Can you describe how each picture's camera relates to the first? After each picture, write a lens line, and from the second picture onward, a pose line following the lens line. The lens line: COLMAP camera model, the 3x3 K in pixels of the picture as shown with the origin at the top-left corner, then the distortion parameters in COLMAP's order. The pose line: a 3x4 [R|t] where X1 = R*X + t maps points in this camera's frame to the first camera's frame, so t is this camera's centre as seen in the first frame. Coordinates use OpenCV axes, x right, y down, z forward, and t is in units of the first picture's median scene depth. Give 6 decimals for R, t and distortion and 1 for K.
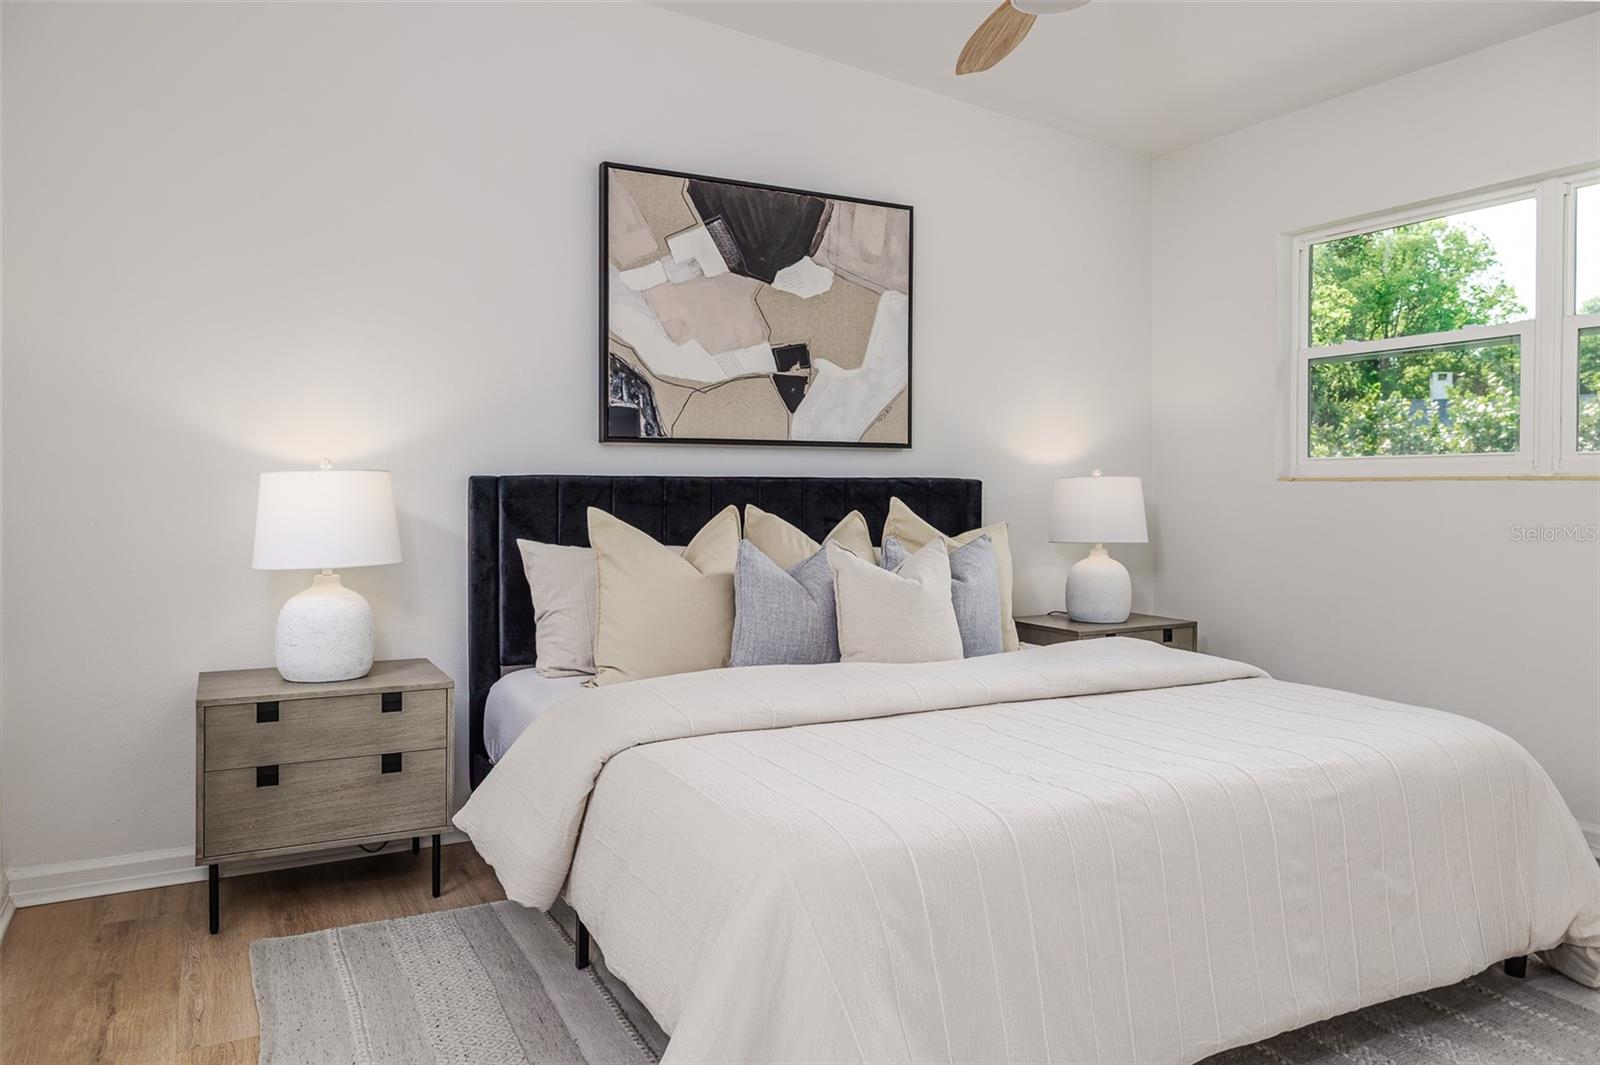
lens RADIAL K [[1096.6, 0, 795.2], [0, 1096.6, 512.4], [0, 0, 1]] dist [-0.005270, -0.002273]
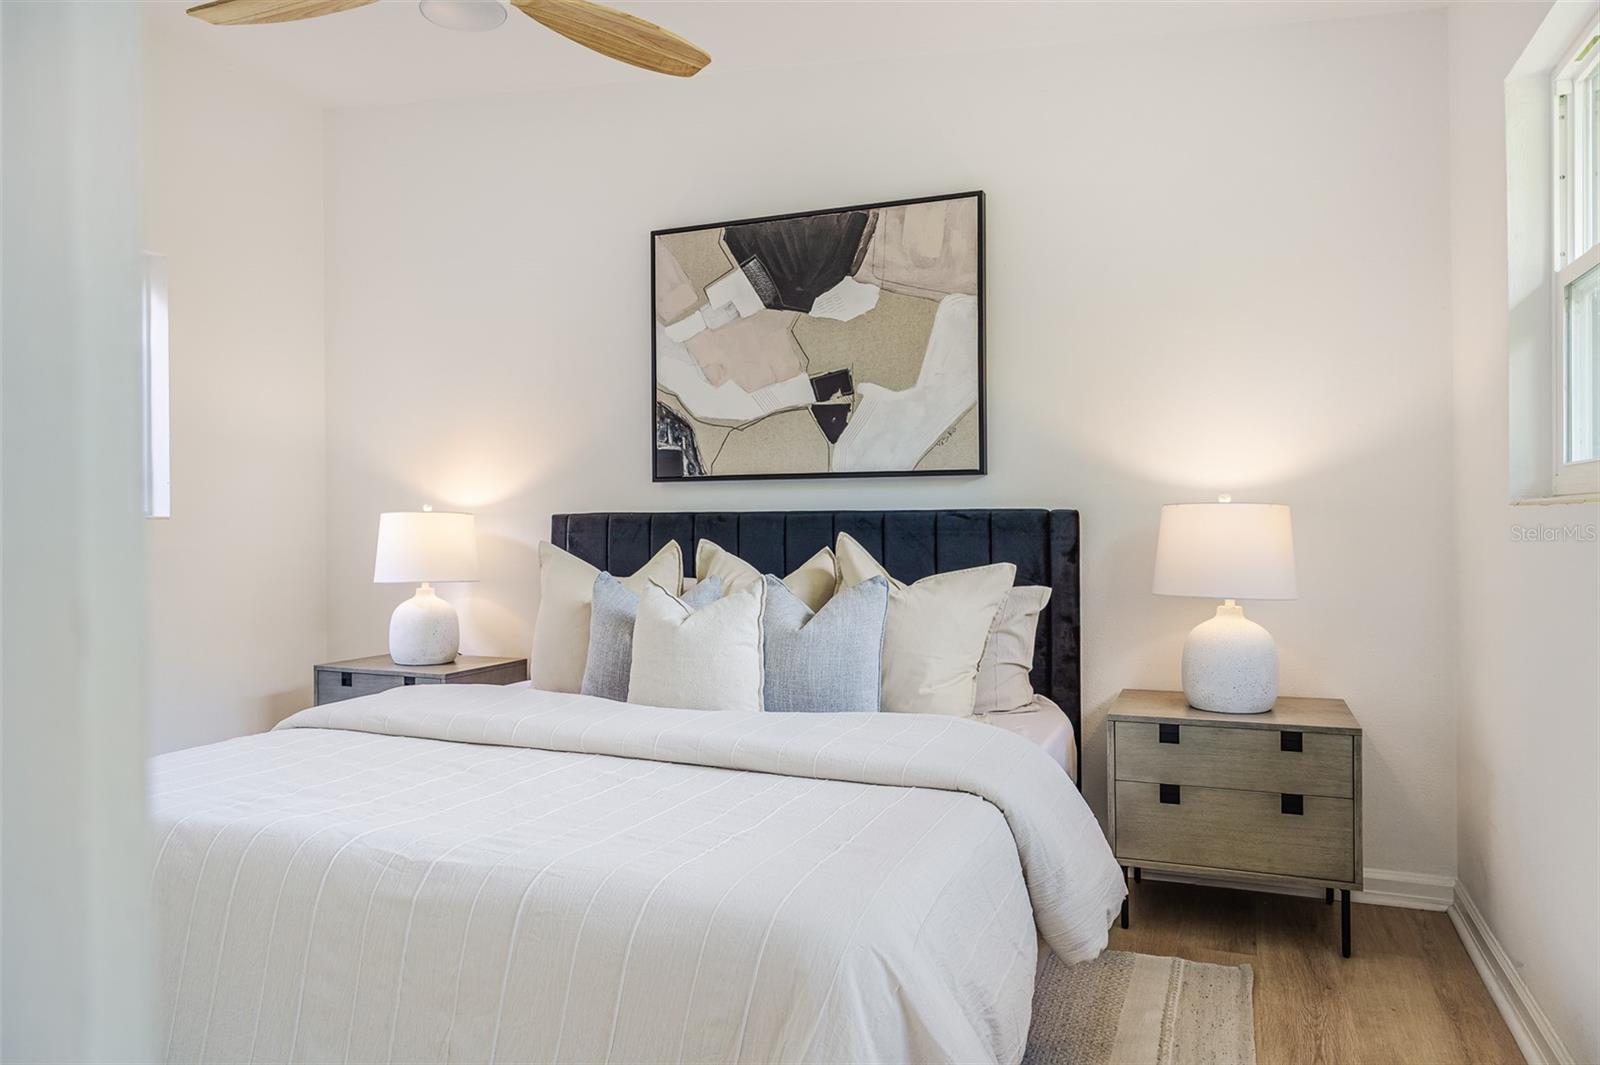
lens RADIAL K [[1072.1, 0, 800.0], [0, 1072.1, 532.5], [0, 0, 1]] dist [-0.004255, -0.001836]
pose [[0.642258, 0.001119, -0.766488, 0.709686], [-0.011329, 0.999904, -0.008033, -0.005852], [0.766405, 0.013843, 0.642209, 0.390850]]
